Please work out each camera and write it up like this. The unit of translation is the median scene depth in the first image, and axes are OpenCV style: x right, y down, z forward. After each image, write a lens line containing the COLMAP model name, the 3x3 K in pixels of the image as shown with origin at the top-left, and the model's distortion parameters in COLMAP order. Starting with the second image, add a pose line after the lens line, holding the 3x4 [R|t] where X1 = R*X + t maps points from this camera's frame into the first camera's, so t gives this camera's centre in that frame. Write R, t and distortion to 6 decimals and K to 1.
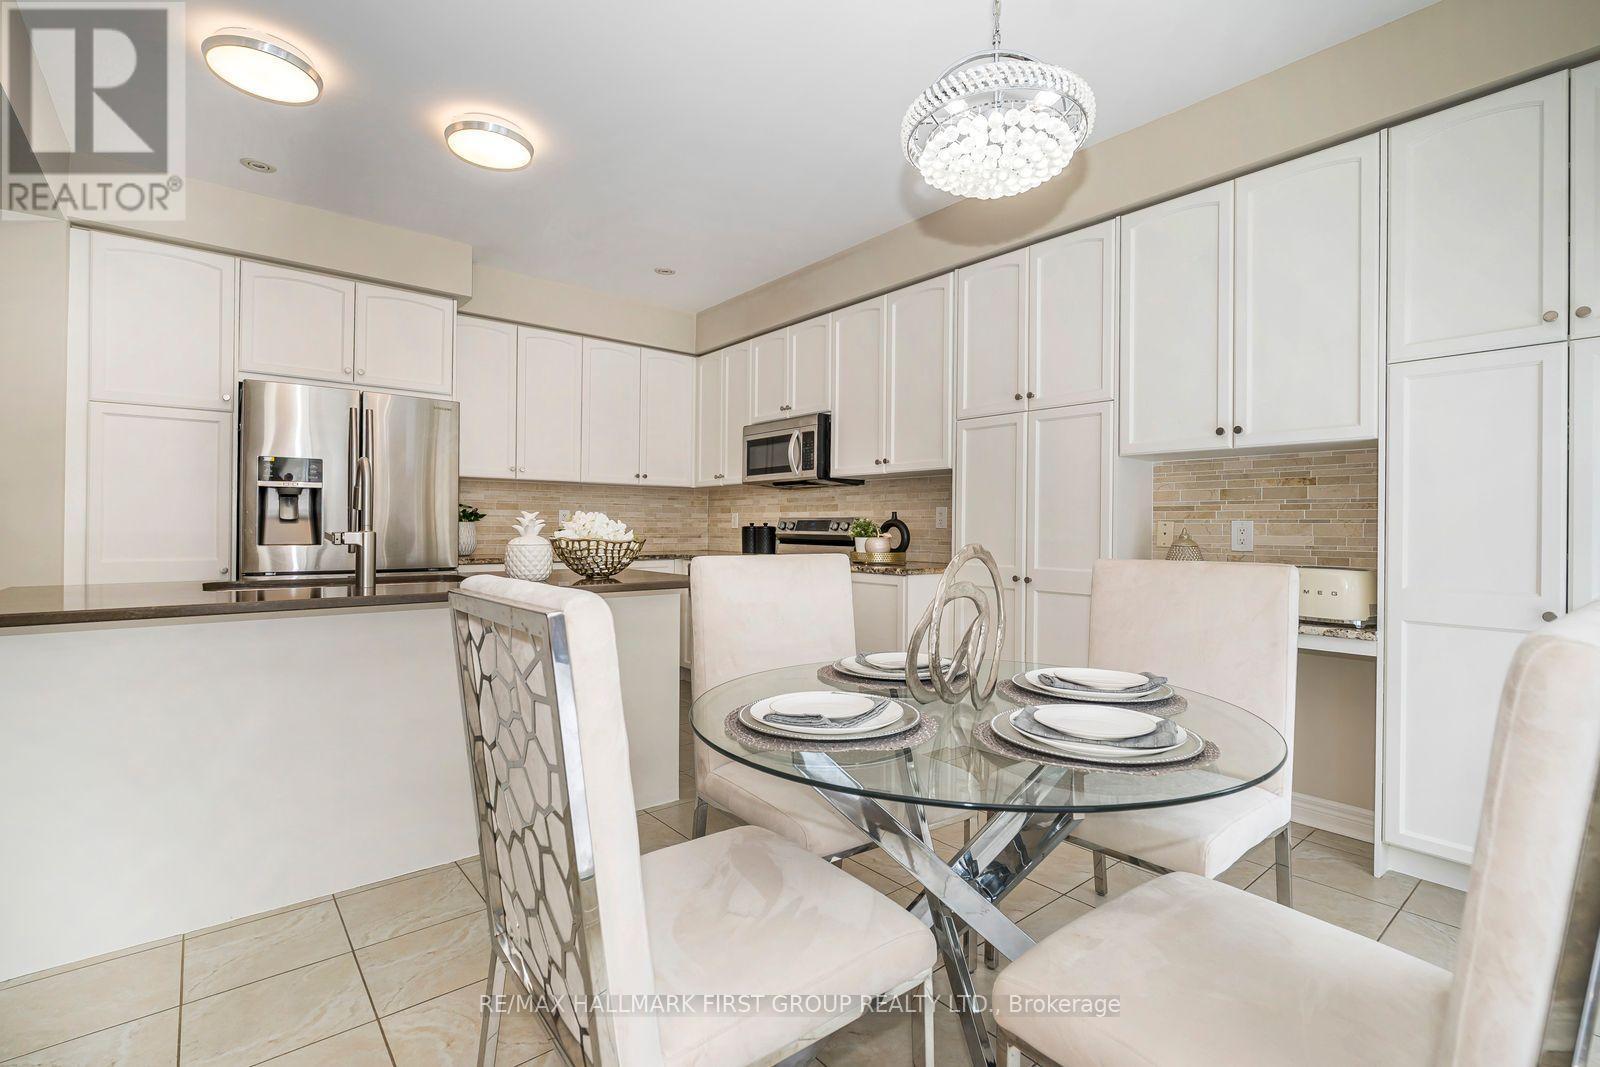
lens RADIAL K [[719.3, 0, 828.8], [0, 719.3, 522.5], [0, 0, 1]] dist [-0.023548, -0.000051]
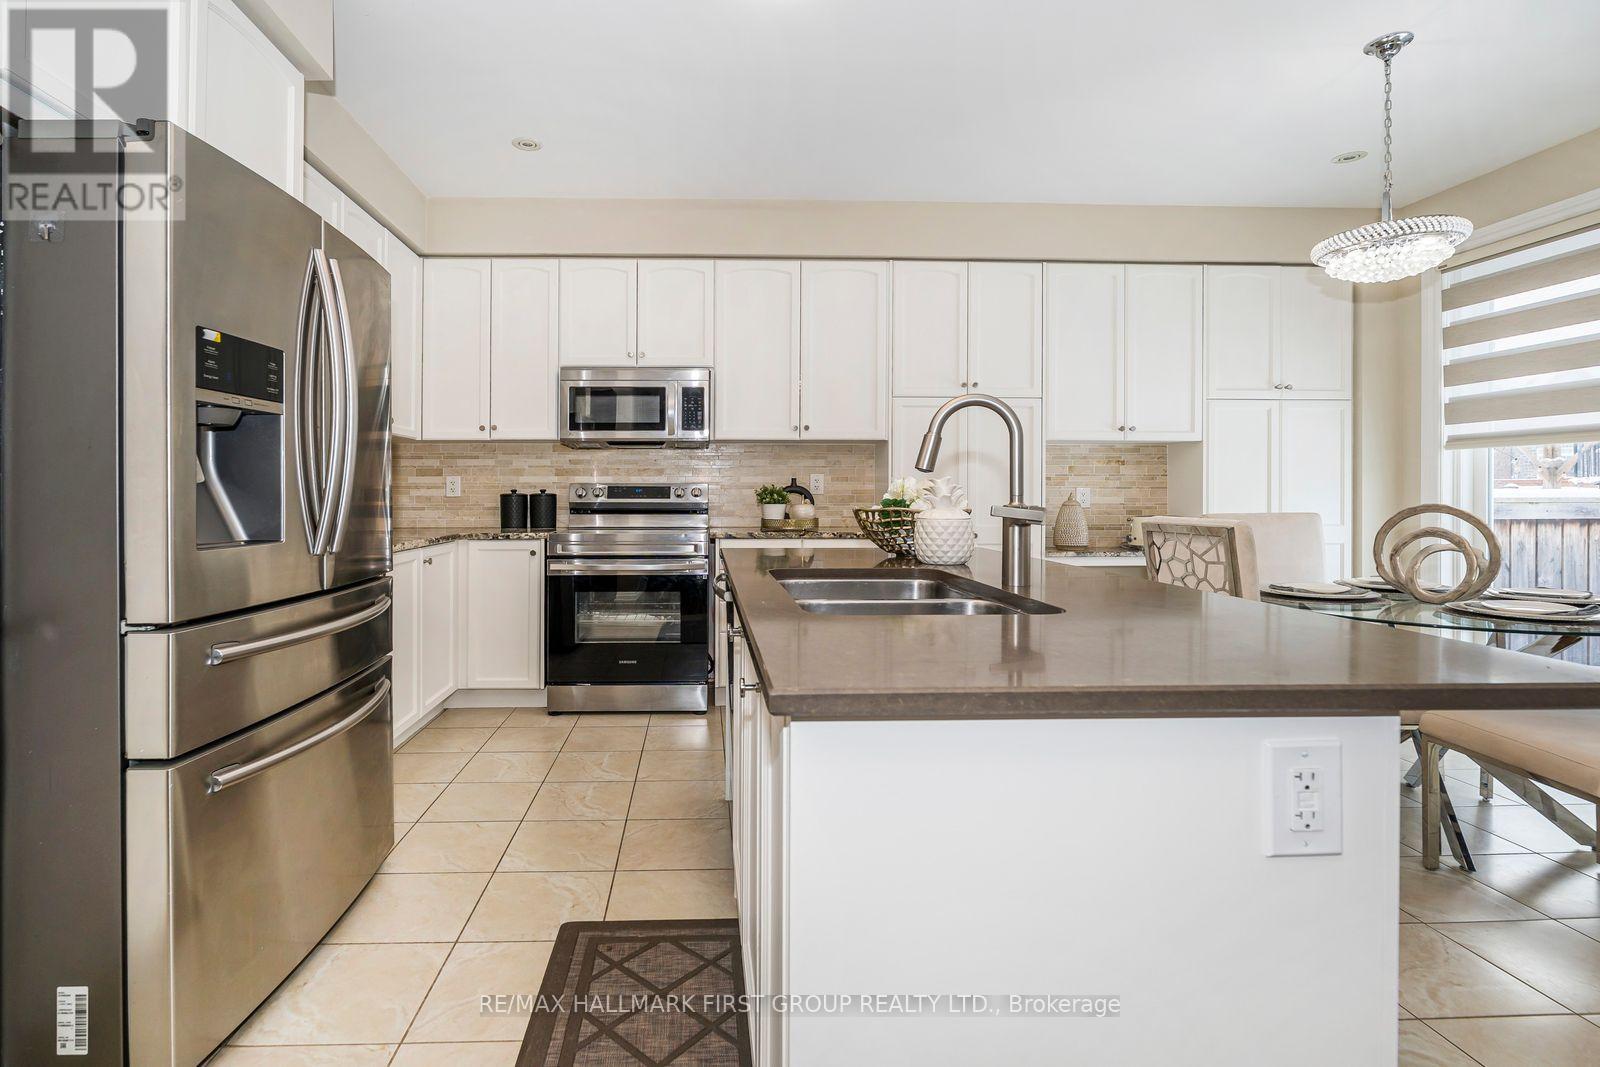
lens RADIAL K [[719.3, 0, 757.9], [0, 719.3, 489.5], [0, 0, 1]] dist [-0.023548, -0.000051]
pose [[0.648050, -0.000782, 0.761597, -0.642895], [-0.000016, 0.999999, 0.001040, -0.000208], [-0.761597, -0.000687, 0.648050, 0.355448]]
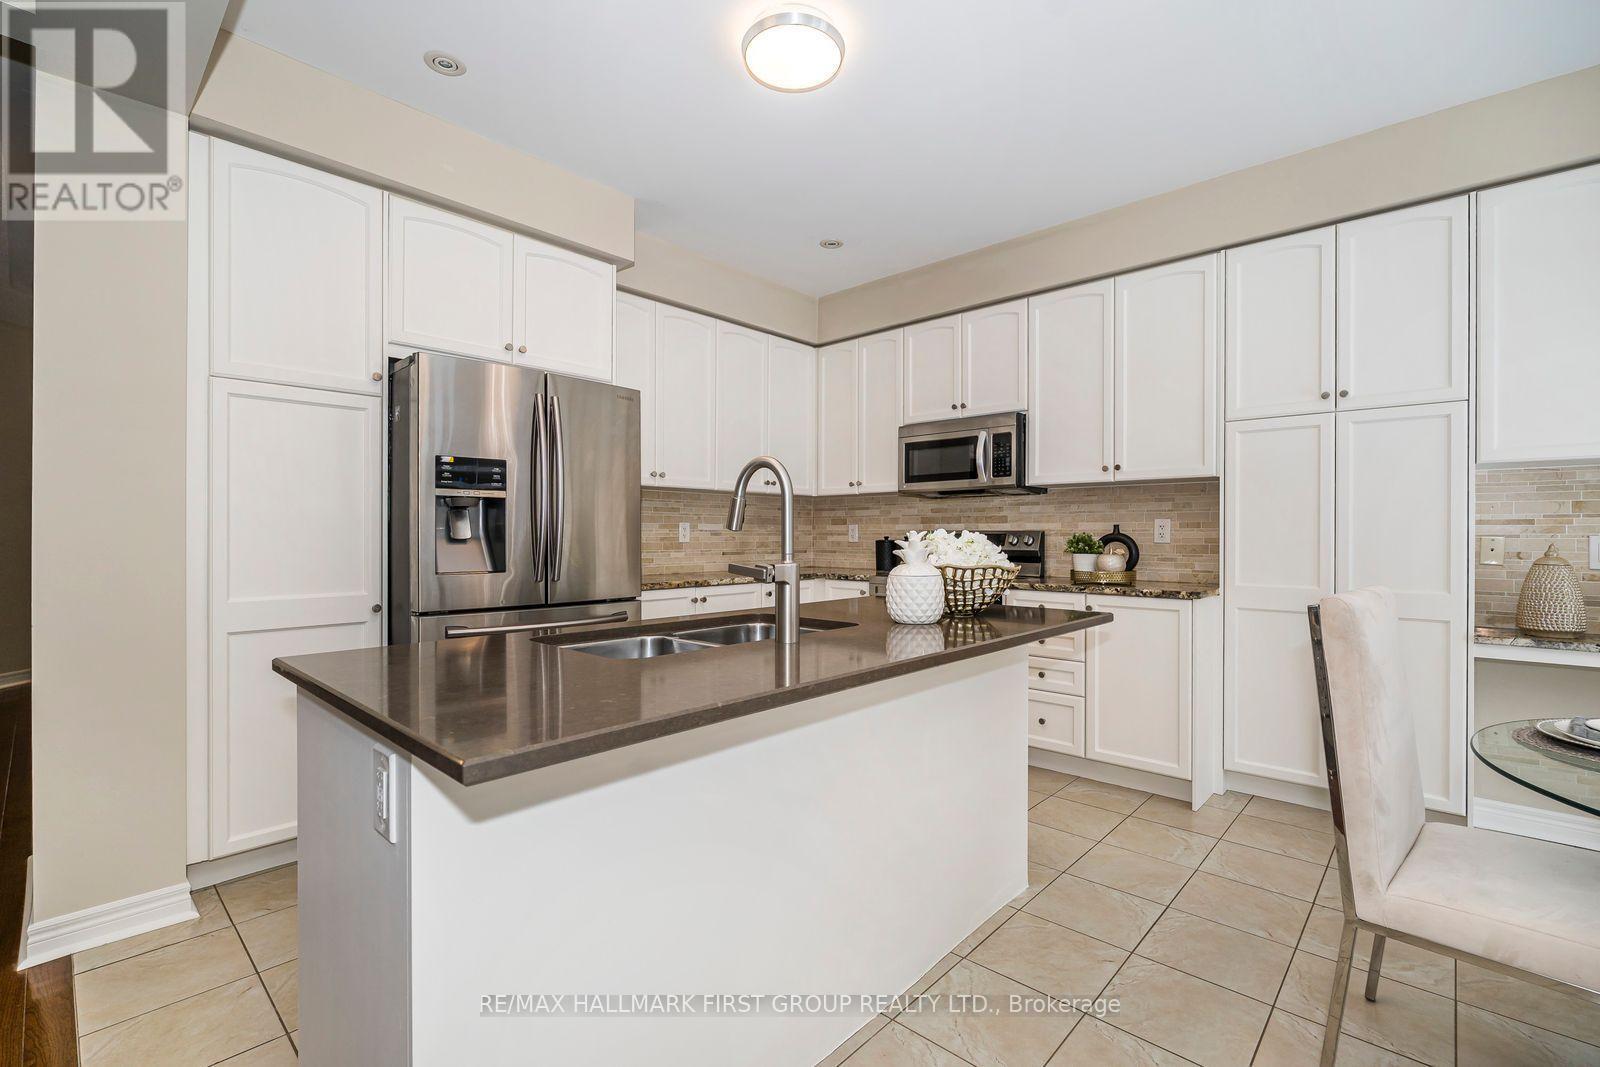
lens RADIAL K [[719.3, 0, 828.1], [0, 719.3, 541.0], [0, 0, 1]] dist [-0.023548, -0.000051]
pose [[0.995962, -0.005279, 0.089616, -0.315180], [0.003867, 0.999866, 0.015923, -0.009427], [-0.089688, -0.015513, 0.995849, 0.144276]]
